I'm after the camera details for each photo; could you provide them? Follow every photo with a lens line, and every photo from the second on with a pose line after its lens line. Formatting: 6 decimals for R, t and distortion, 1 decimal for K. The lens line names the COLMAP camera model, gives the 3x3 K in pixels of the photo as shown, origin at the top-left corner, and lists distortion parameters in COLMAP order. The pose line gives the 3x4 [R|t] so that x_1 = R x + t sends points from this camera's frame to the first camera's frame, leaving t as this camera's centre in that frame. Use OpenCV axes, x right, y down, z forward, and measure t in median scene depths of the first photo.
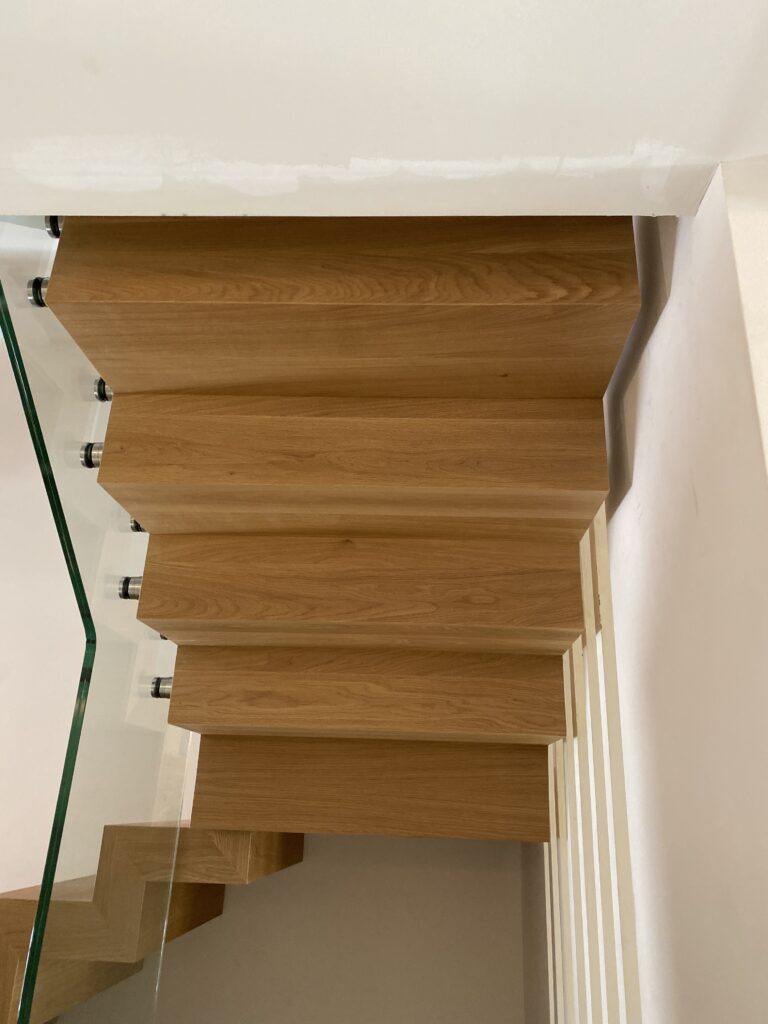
lens RADIAL K [[778.9, 0, 384.0], [0, 778.9, 512.0], [0, 0, 1]] dist [0.013022, 0.001476]
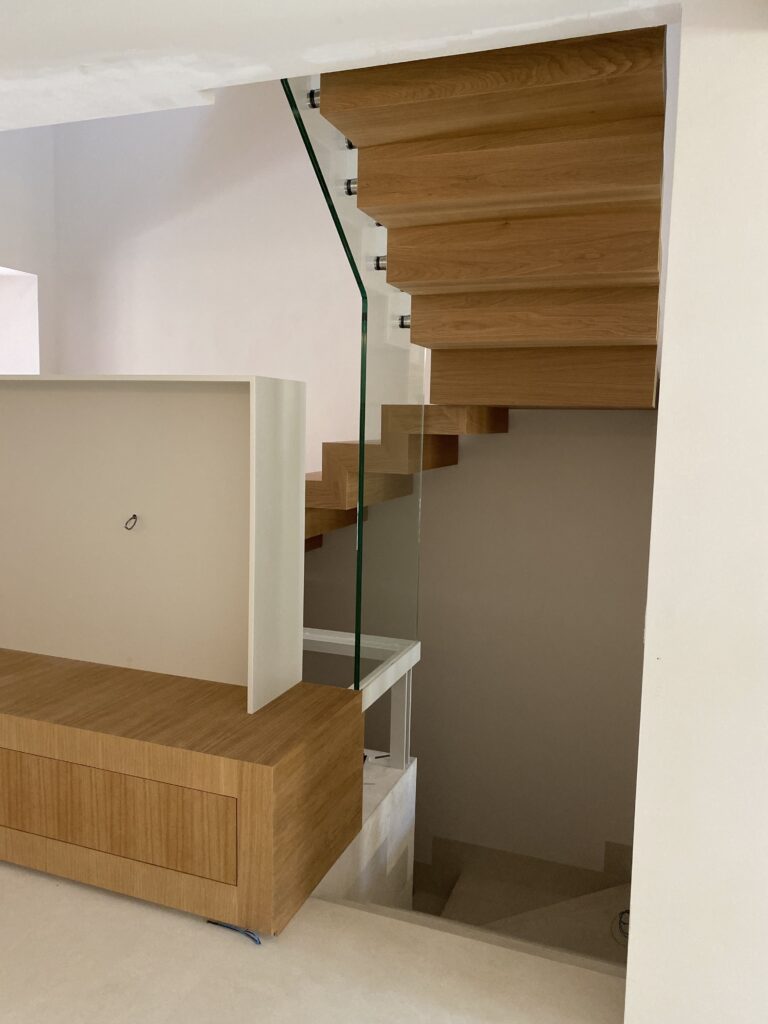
lens RADIAL K [[770.6, 0, 384.0], [0, 770.6, 512.0], [0, 0, 1]] dist [0.004151, -0.039216]
pose [[0.953968, 0.019729, -0.299258, 0.193457], [0.117465, 0.893533, 0.433359, -0.145529], [0.275947, -0.448563, 0.850085, -0.661928]]
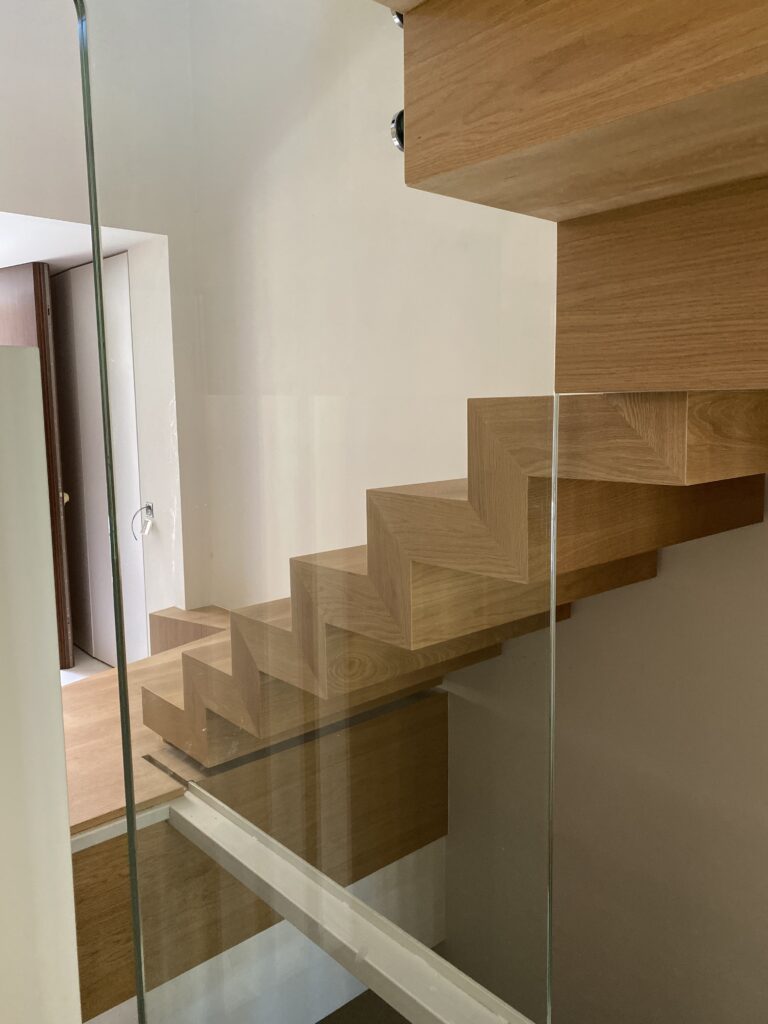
lens RADIAL K [[778.9, 0, 384.0], [0, 778.9, 512.0], [0, 0, 1]] dist [0.013022, 0.001476]
pose [[0.697966, 0.050269, -0.714364, 0.082147], [0.286784, 0.894432, 0.343142, 0.301172], [0.656200, -0.444370, 0.609867, 0.638896]]
